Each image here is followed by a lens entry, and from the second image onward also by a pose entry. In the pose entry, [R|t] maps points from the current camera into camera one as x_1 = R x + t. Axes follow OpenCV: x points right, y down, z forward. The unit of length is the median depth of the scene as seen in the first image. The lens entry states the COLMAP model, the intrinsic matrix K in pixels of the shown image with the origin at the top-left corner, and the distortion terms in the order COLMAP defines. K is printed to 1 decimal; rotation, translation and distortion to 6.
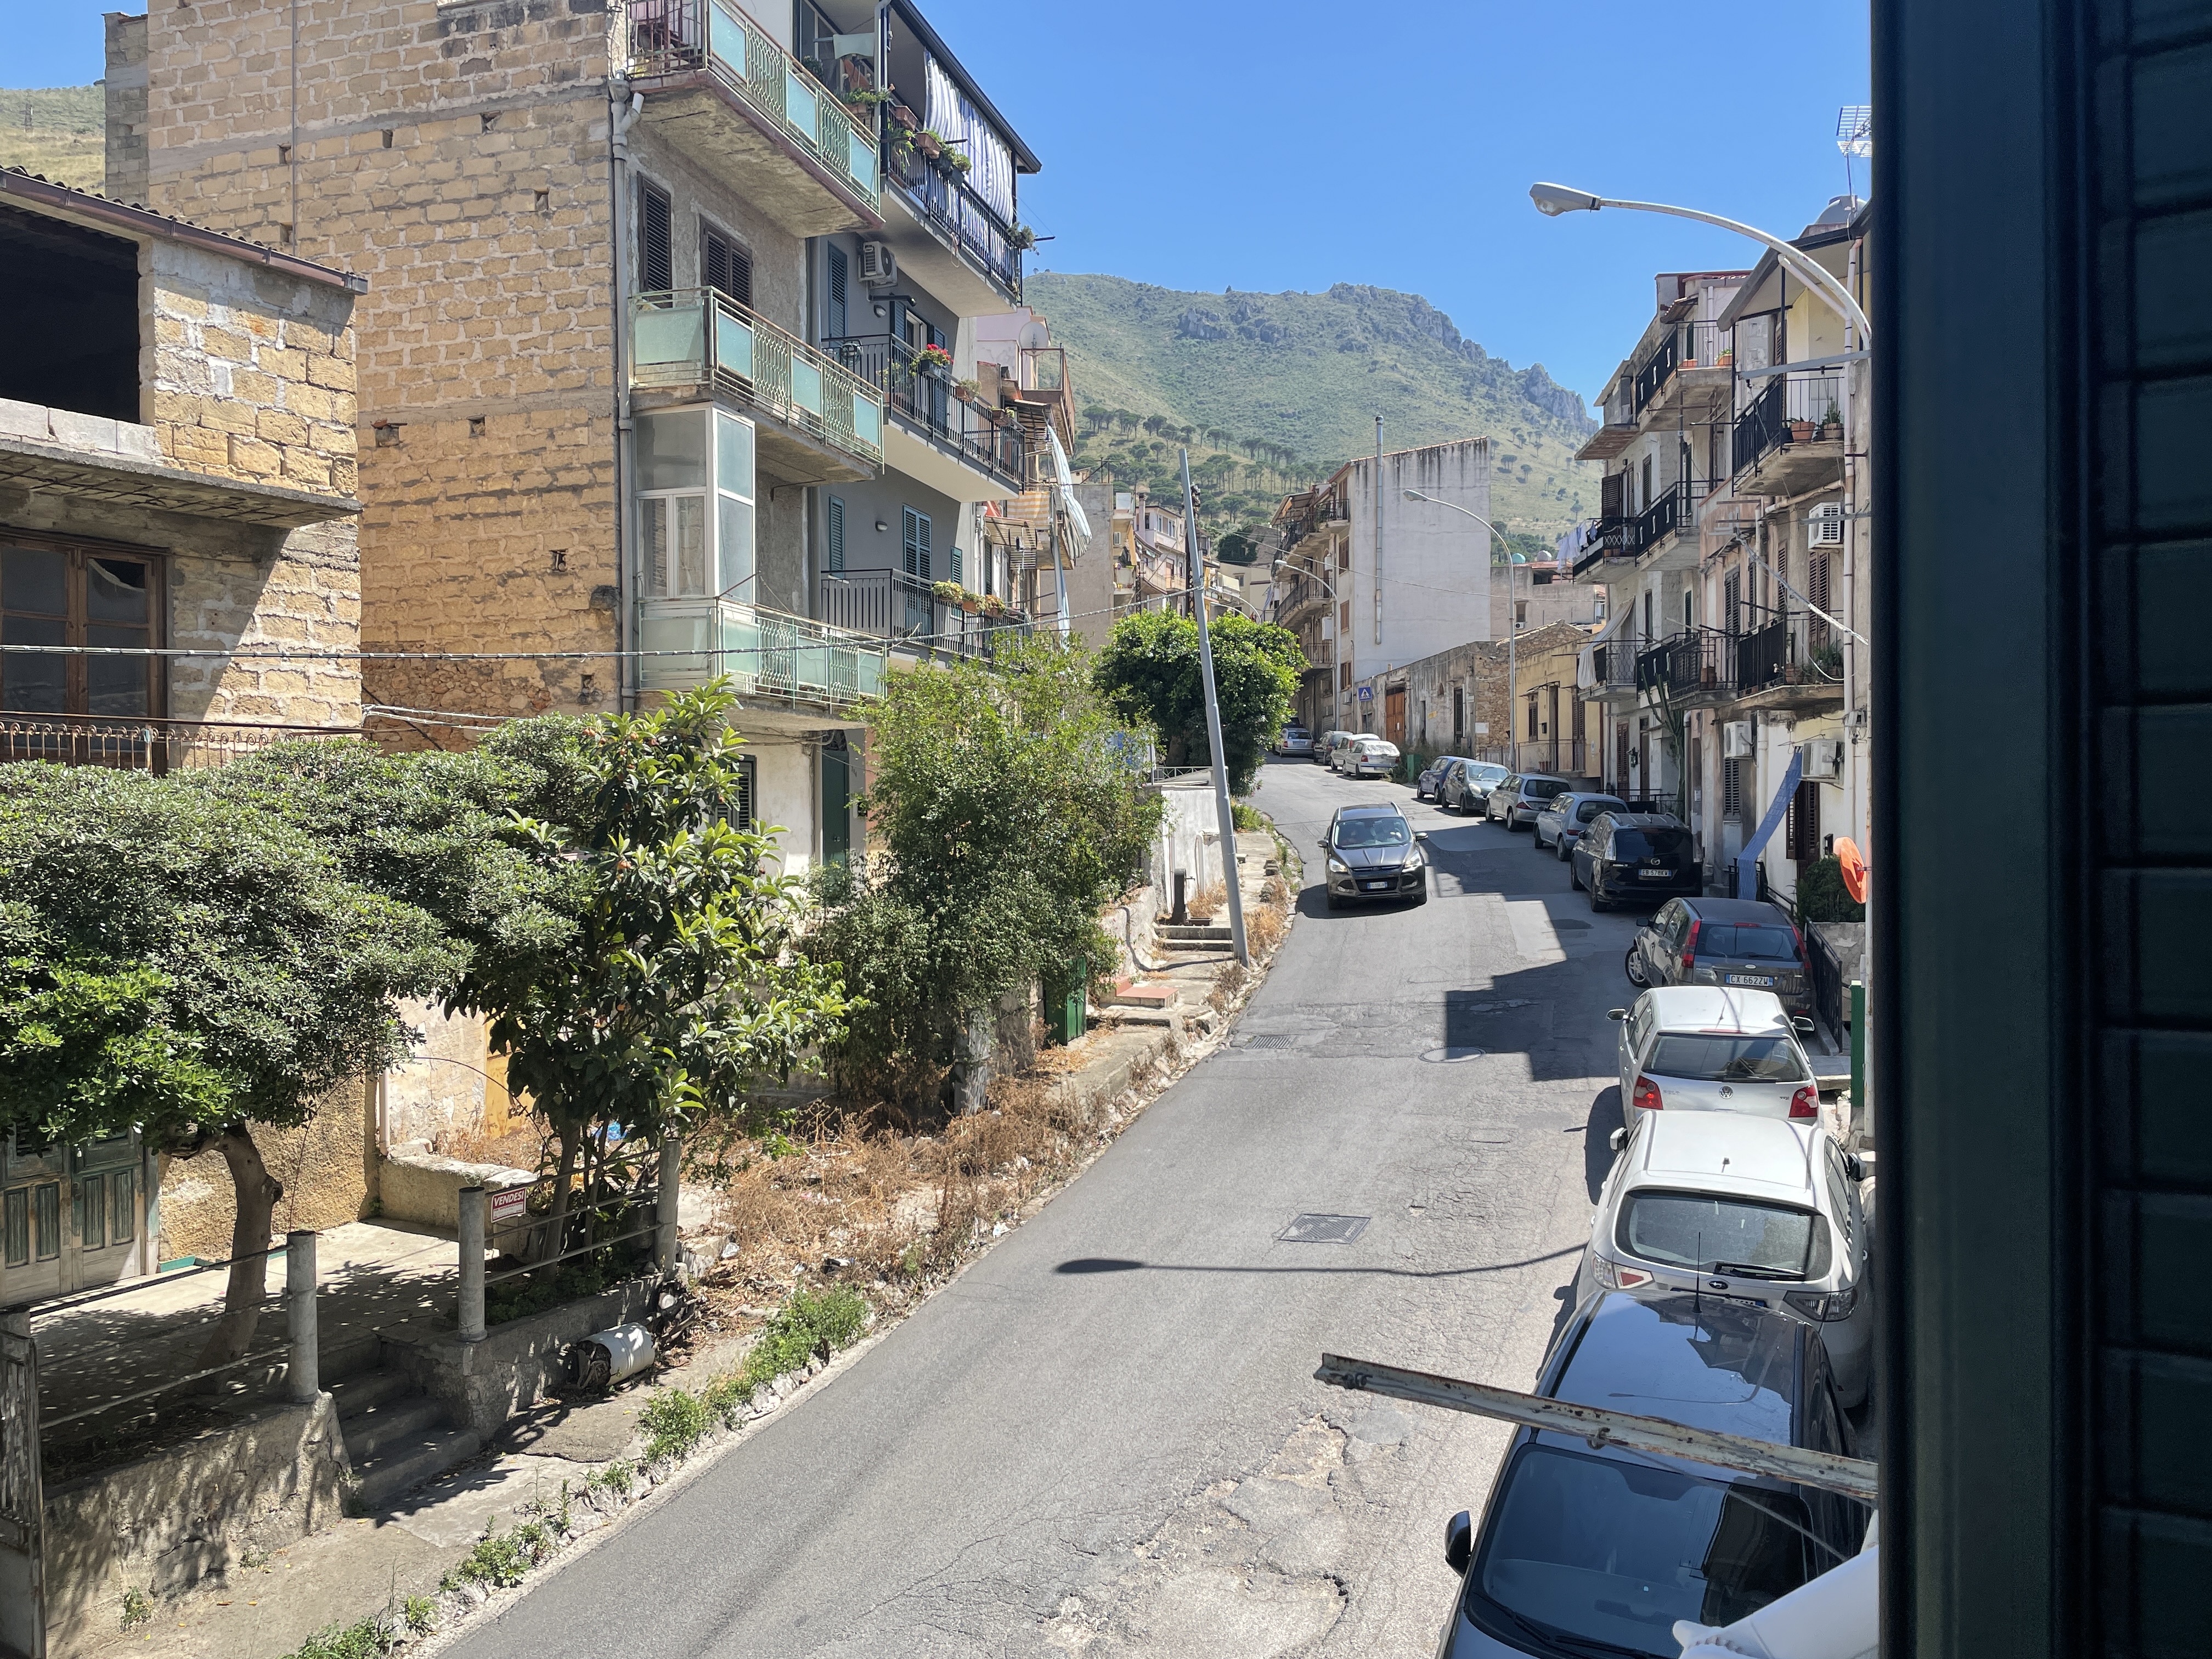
lens RADIAL K [[1656.3, 0, 1086.7], [0, 1656.3, 835.3], [0, 0, 1]] dist [0.087208, -0.116386]
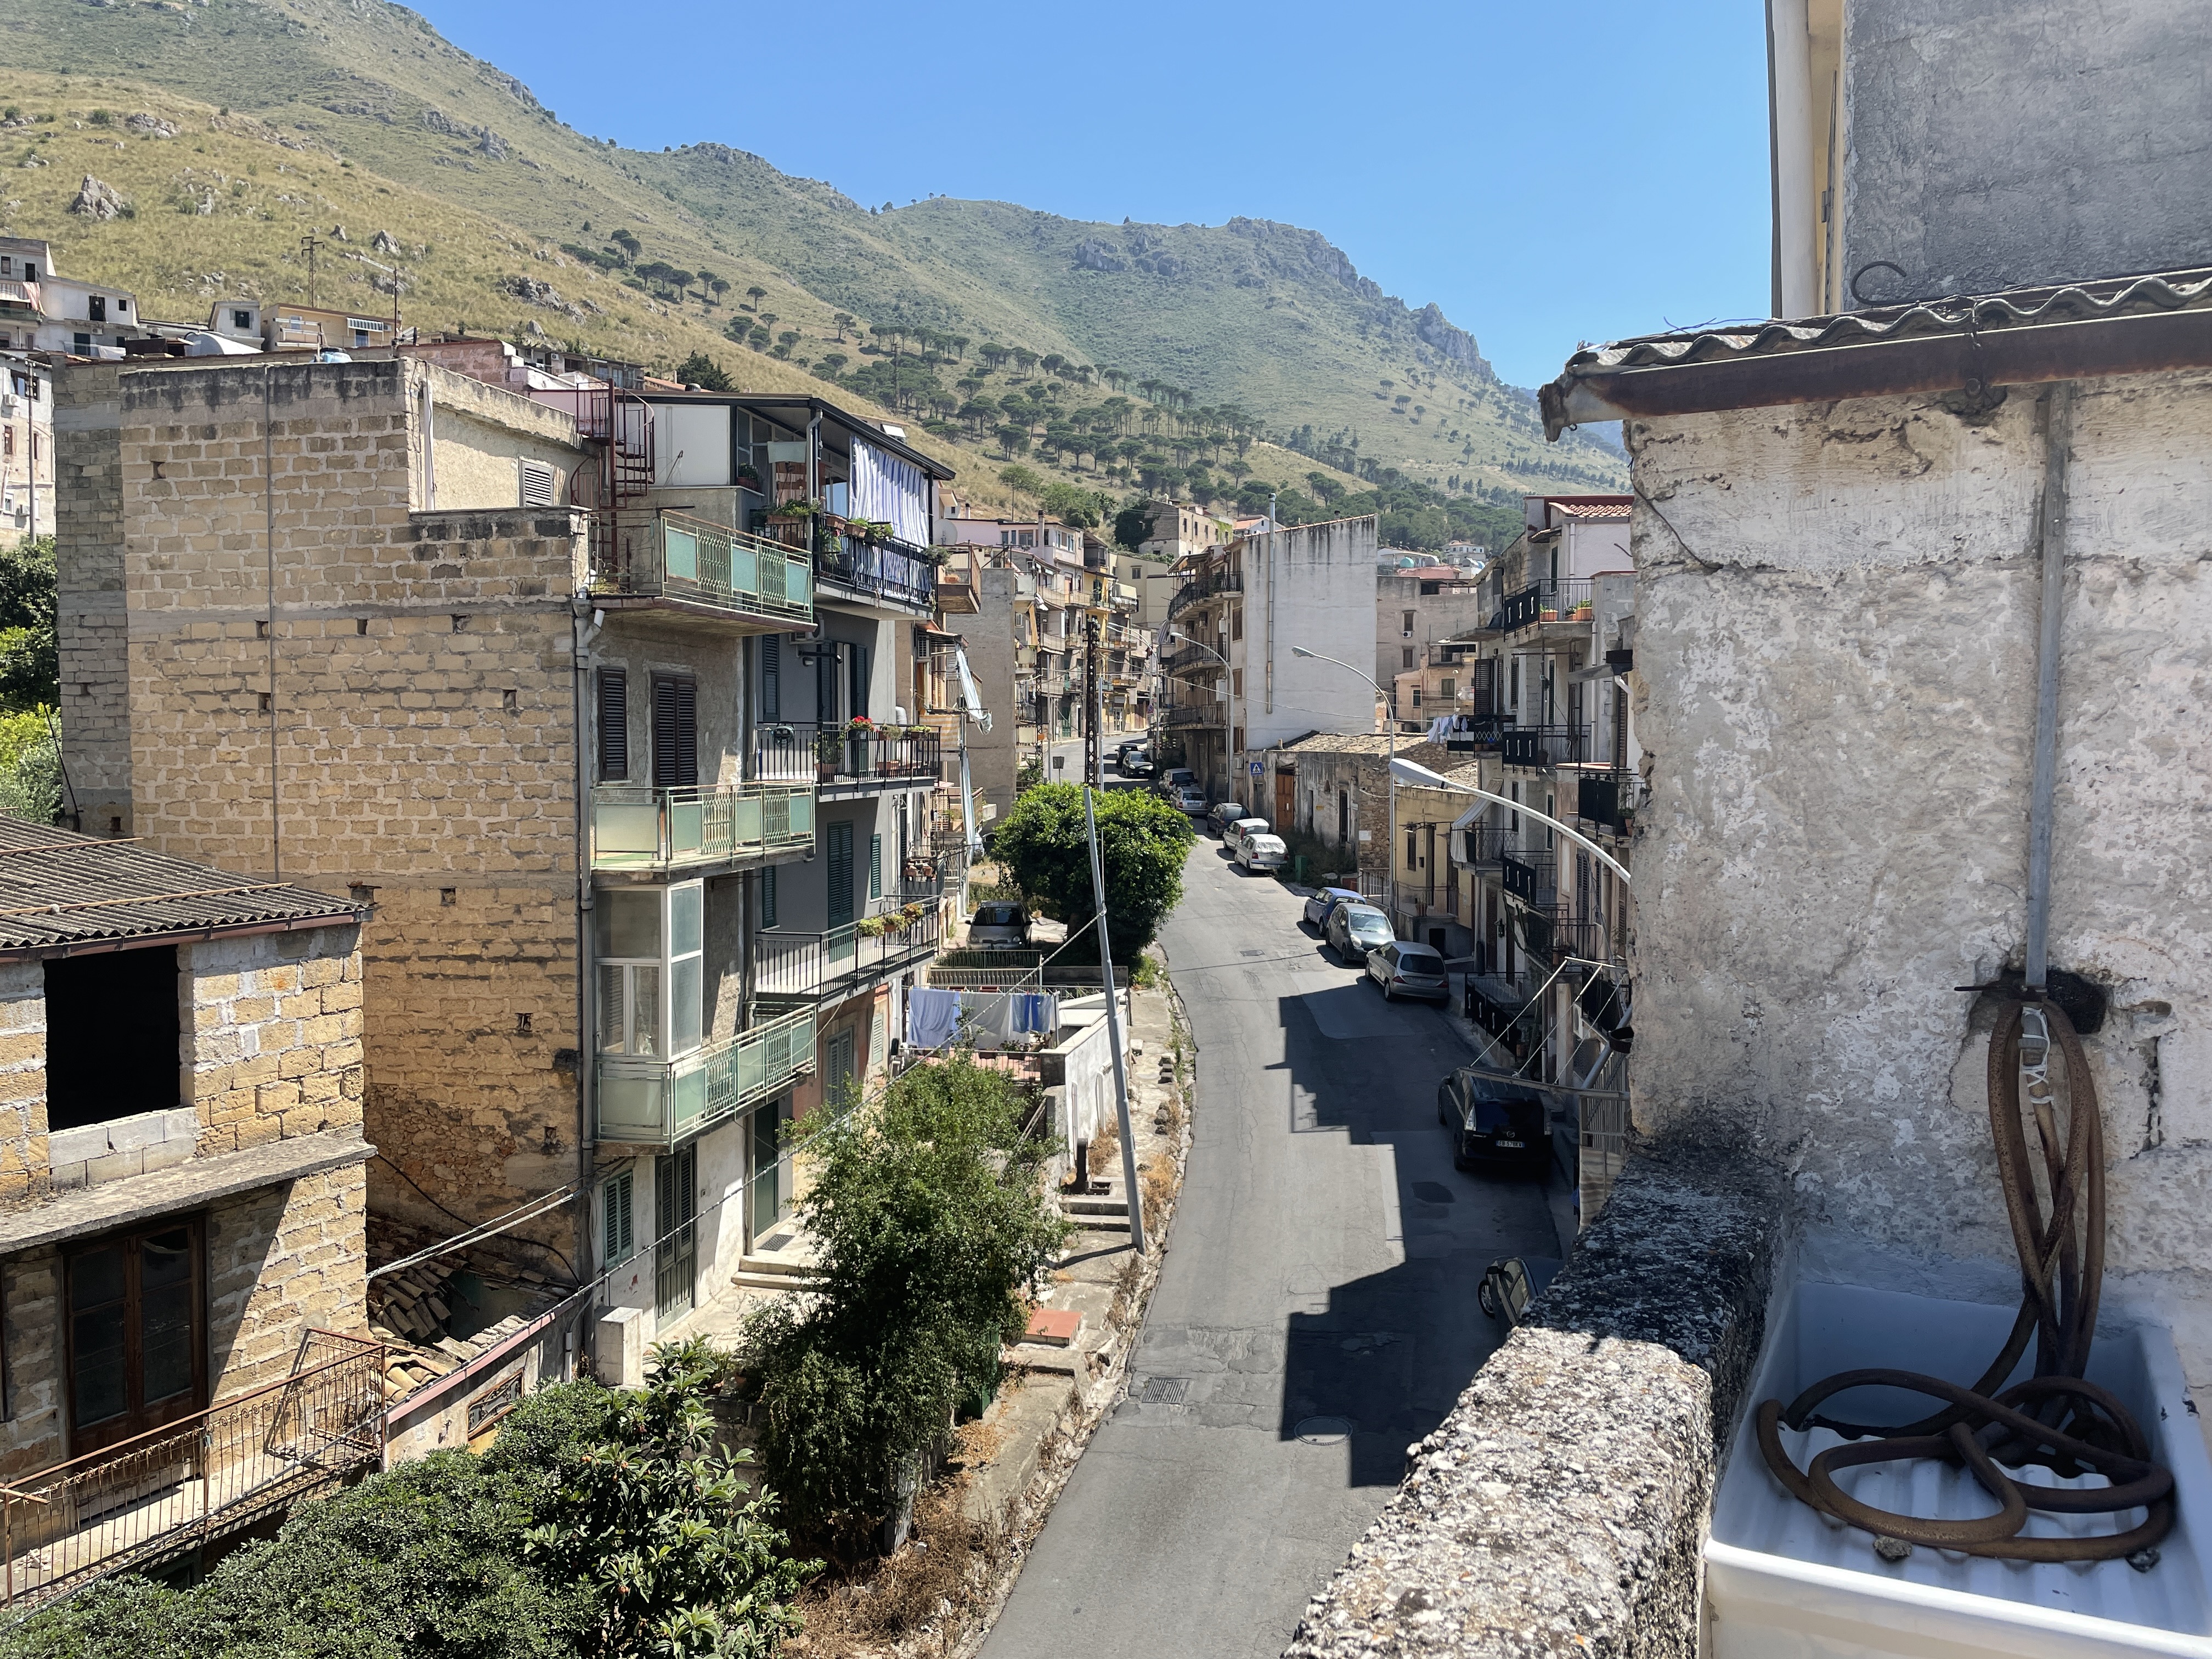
lens RADIAL K [[1665.7, 0, 1077.4], [0, 1665.7, 801.3], [0, 0, 1]] dist [0.083801, -0.115206]
pose [[0.998318, 0.003582, 0.057857, -0.015286], [-0.005455, 0.999465, 0.032245, -0.336942], [-0.057711, -0.032506, 0.997804, -0.119515]]
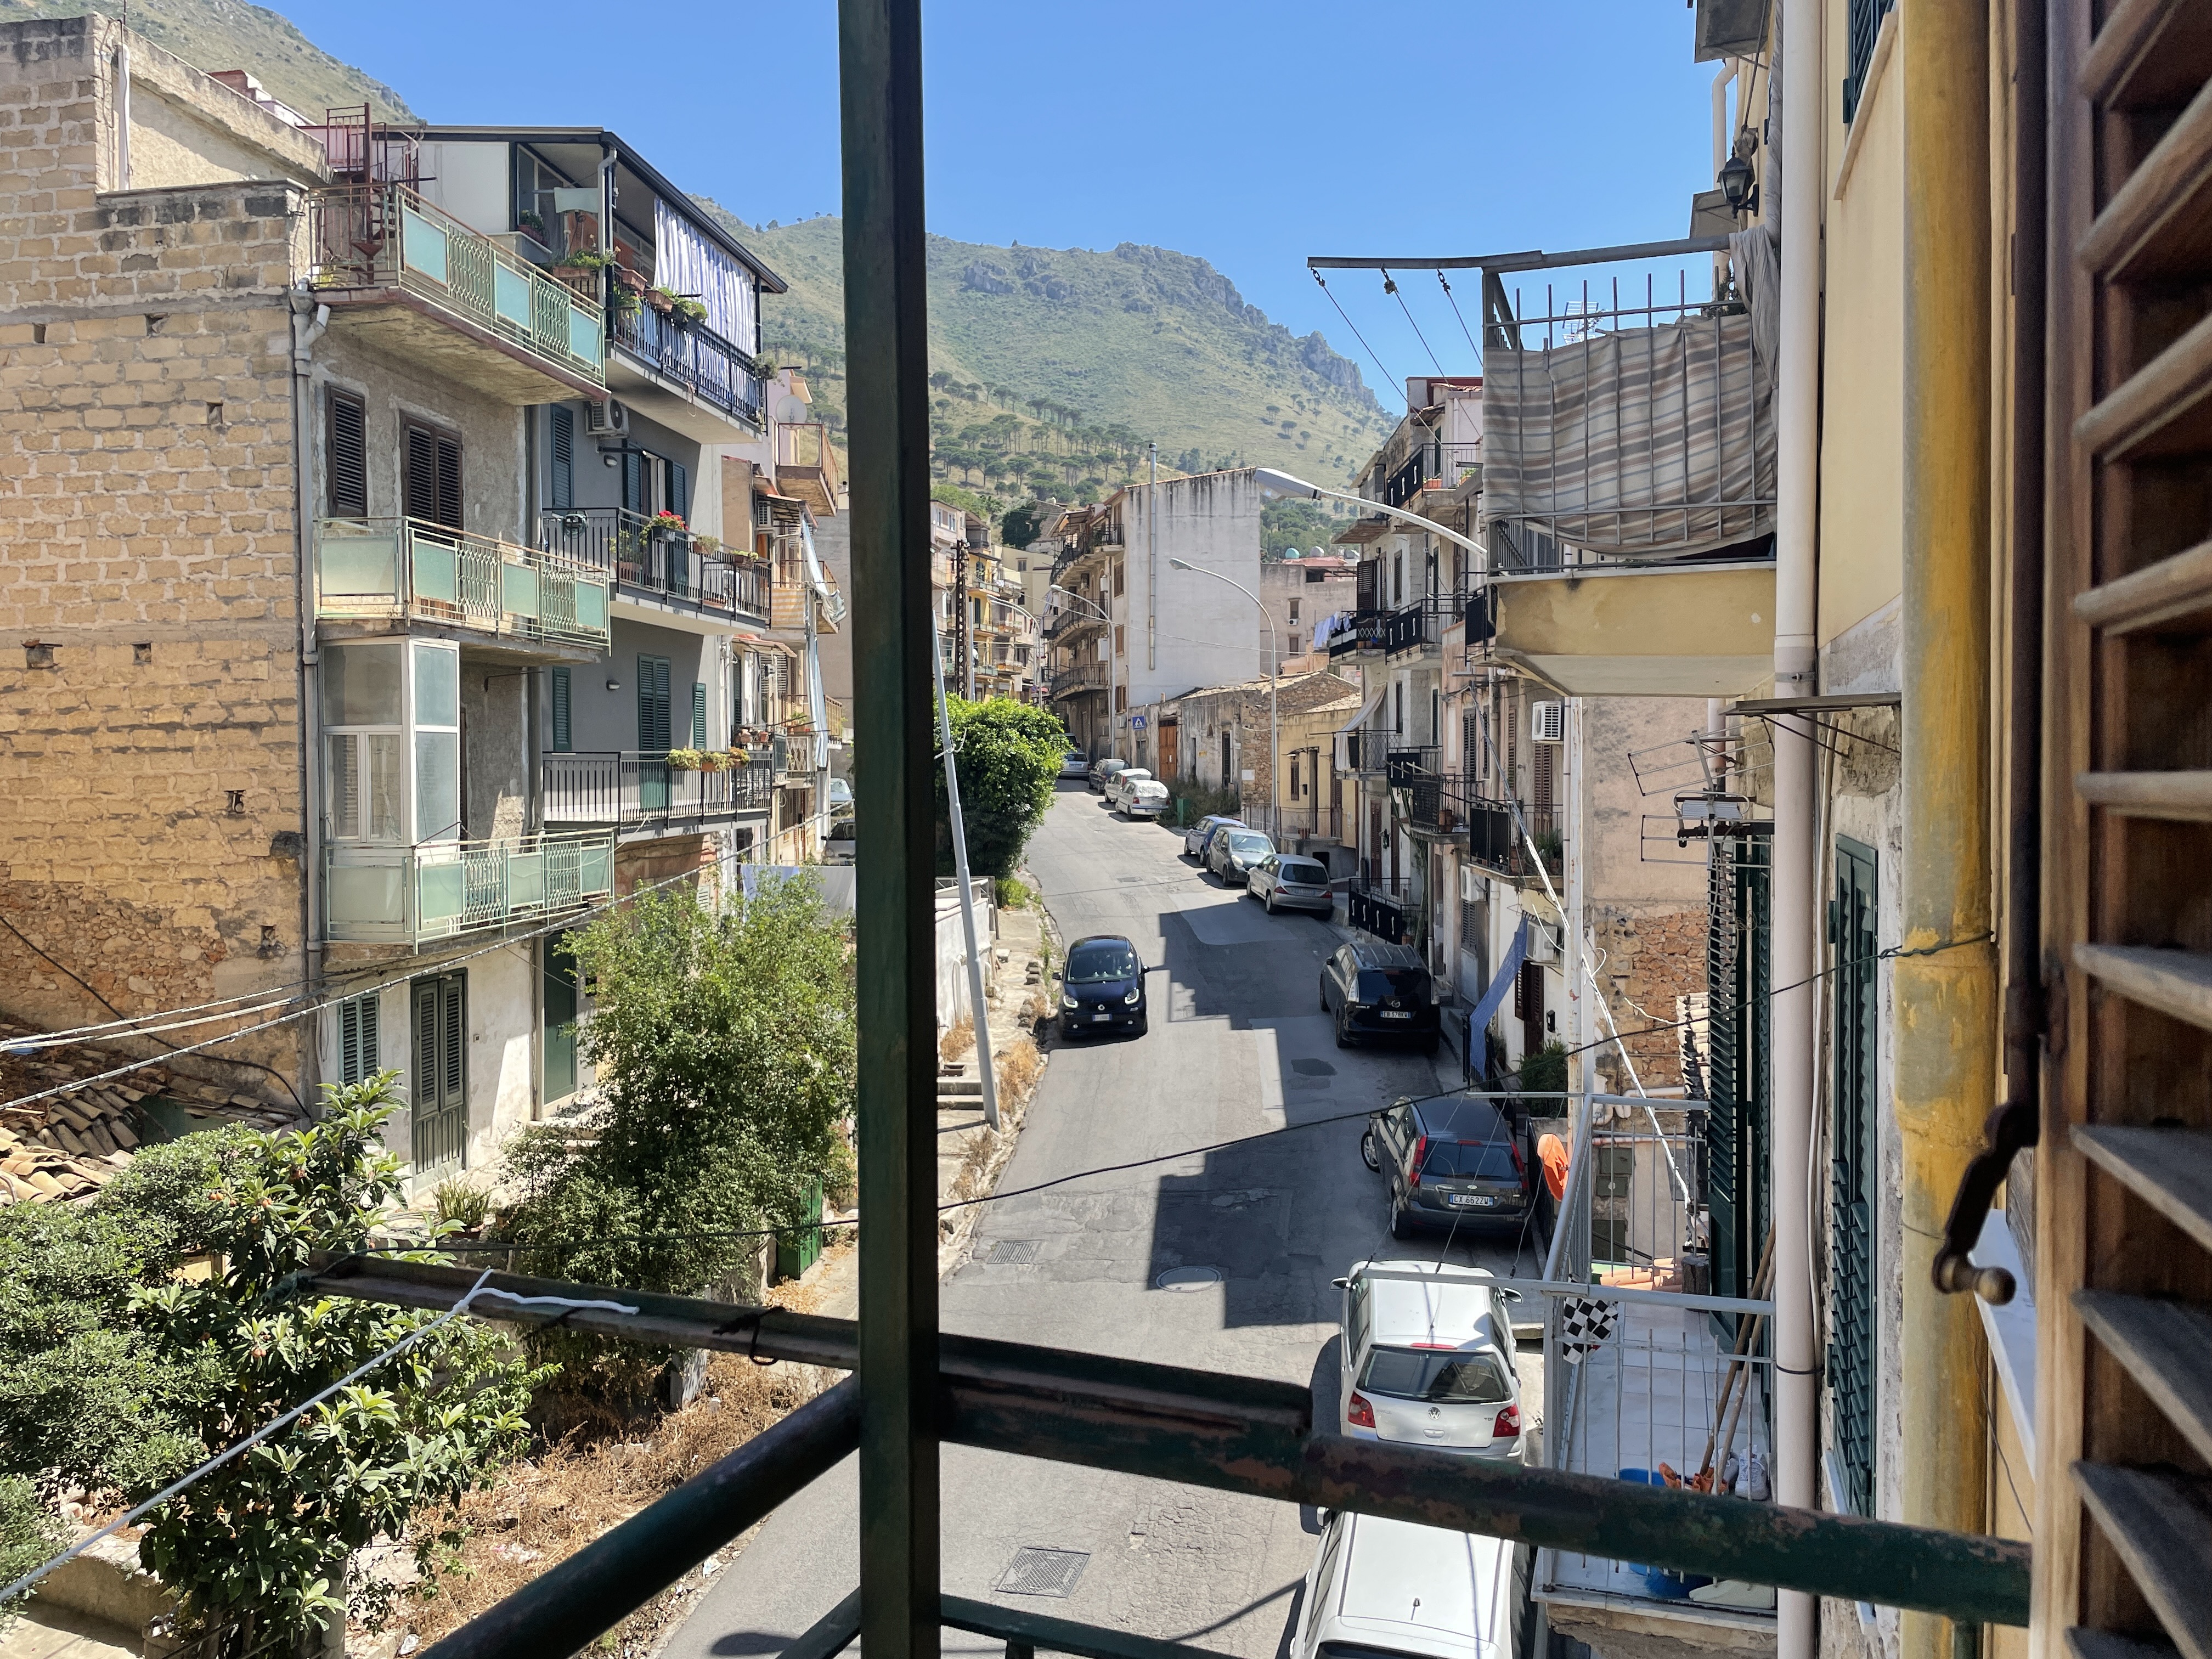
lens RADIAL K [[1660.8, 0, 1092.5], [0, 1660.8, 812.1], [0, 0, 1]] dist [0.079437, -0.108674]
pose [[0.991565, -0.001195, 0.129607, 0.032328], [-0.001204, 0.999829, 0.018434, -0.170797], [-0.129607, -0.018434, 0.991394, 0.015722]]
